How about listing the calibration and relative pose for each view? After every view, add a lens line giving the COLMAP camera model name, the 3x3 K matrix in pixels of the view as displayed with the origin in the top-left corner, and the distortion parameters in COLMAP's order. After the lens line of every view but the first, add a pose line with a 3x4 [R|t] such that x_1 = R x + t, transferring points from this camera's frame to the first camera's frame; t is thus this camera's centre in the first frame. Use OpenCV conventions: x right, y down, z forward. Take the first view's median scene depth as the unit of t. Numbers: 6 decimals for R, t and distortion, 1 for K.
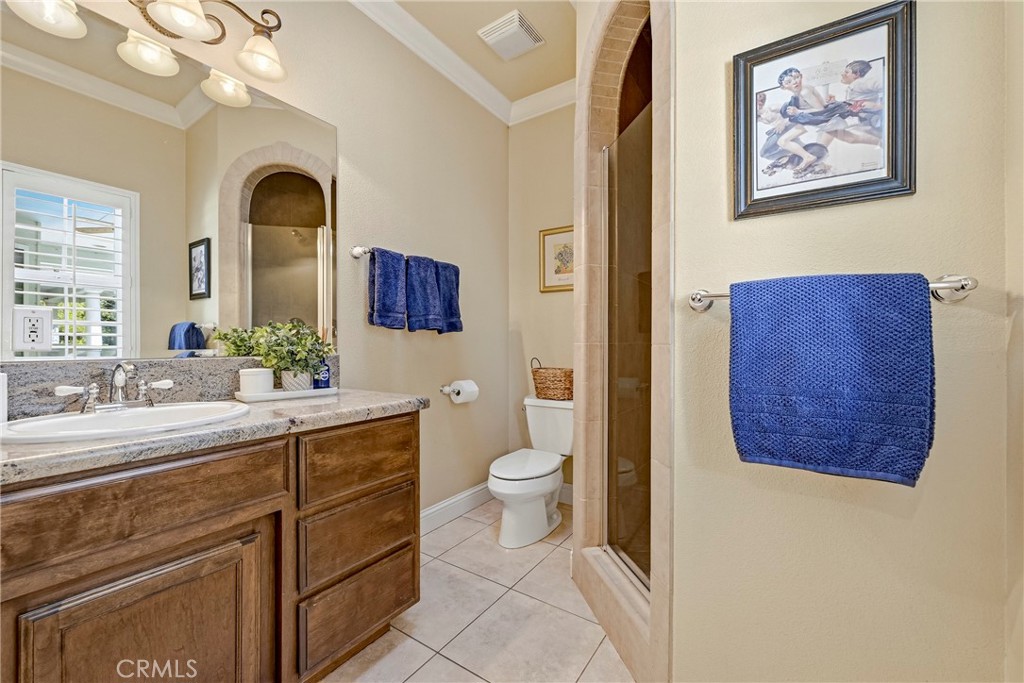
lens RADIAL K [[406.8, 0, 516.6], [0, 406.8, 343.2], [0, 0, 1]] dist [-0.000992, -0.000094]
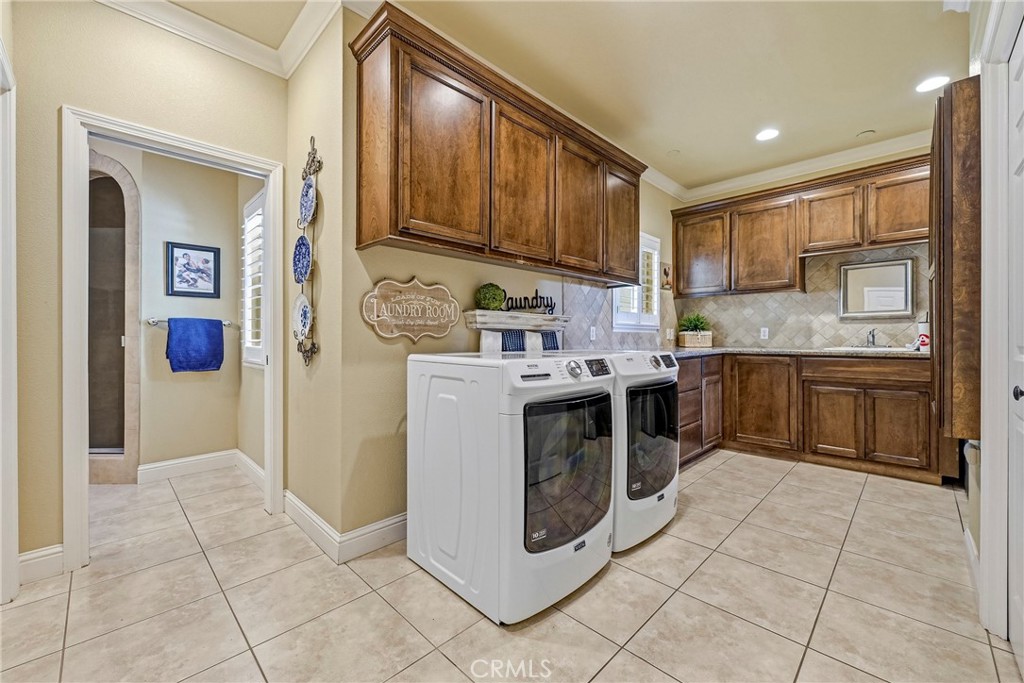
lens RADIAL K [[406.8, 0, 517.7], [0, 406.8, 336.6], [0, 0, 1]] dist [-0.000992, -0.000094]
pose [[0.172779, 0.000219, 0.984961, -2.112687], [-0.001799, 0.999998, 0.000093, -0.006673], [-0.984959, -0.001788, 0.172780, -2.219569]]
